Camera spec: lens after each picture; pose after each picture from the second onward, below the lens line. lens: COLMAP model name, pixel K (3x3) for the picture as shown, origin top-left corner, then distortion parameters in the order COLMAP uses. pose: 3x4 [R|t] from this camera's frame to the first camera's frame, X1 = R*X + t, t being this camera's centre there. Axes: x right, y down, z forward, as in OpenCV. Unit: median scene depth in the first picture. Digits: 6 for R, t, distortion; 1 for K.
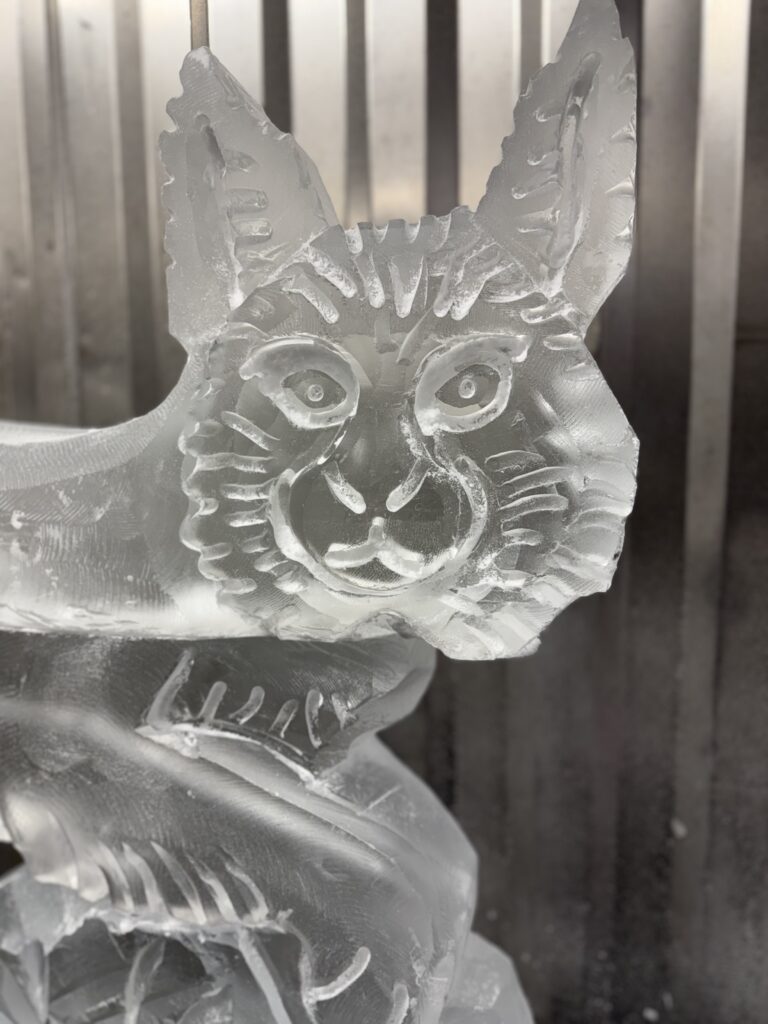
lens RADIAL K [[757.4, 0, 387.6], [0, 757.4, 518.0], [0, 0, 1]] dist [0.046419, -0.020500]
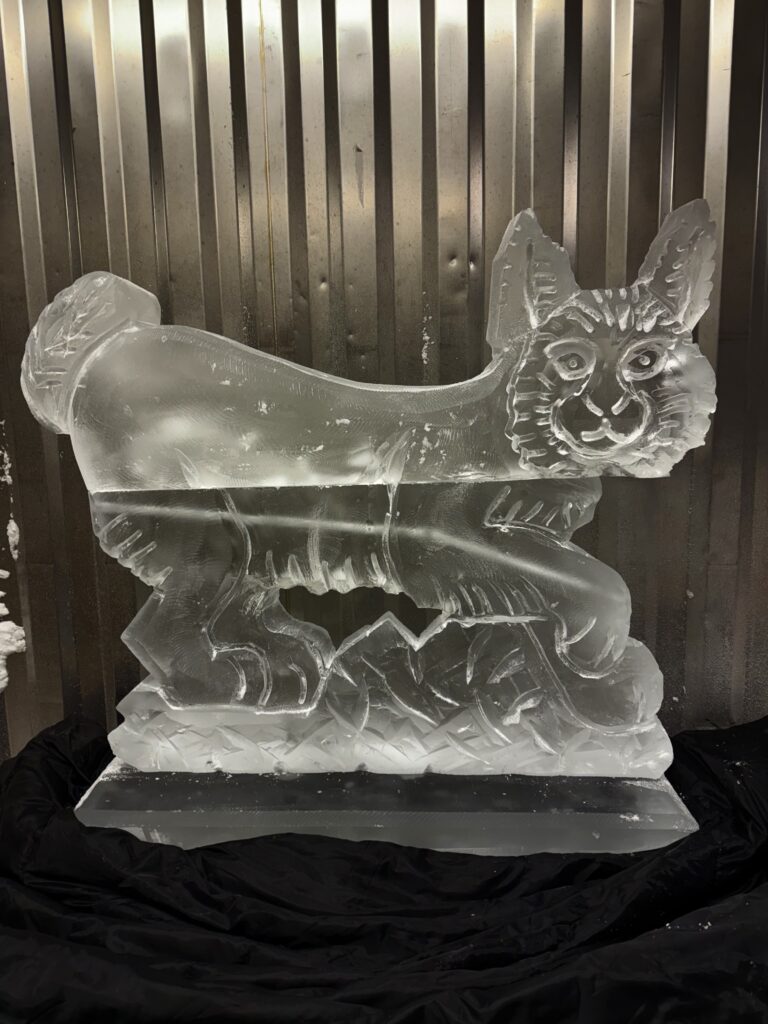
lens RADIAL K [[757.4, 0, 379.0], [0, 757.4, 503.2], [0, 0, 1]] dist [0.046419, -0.020500]
pose [[0.986395, -0.041673, 0.159021, -1.018972], [0.037816, 0.998914, 0.027202, 0.159793], [-0.159982, -0.020818, 0.986900, -1.107437]]
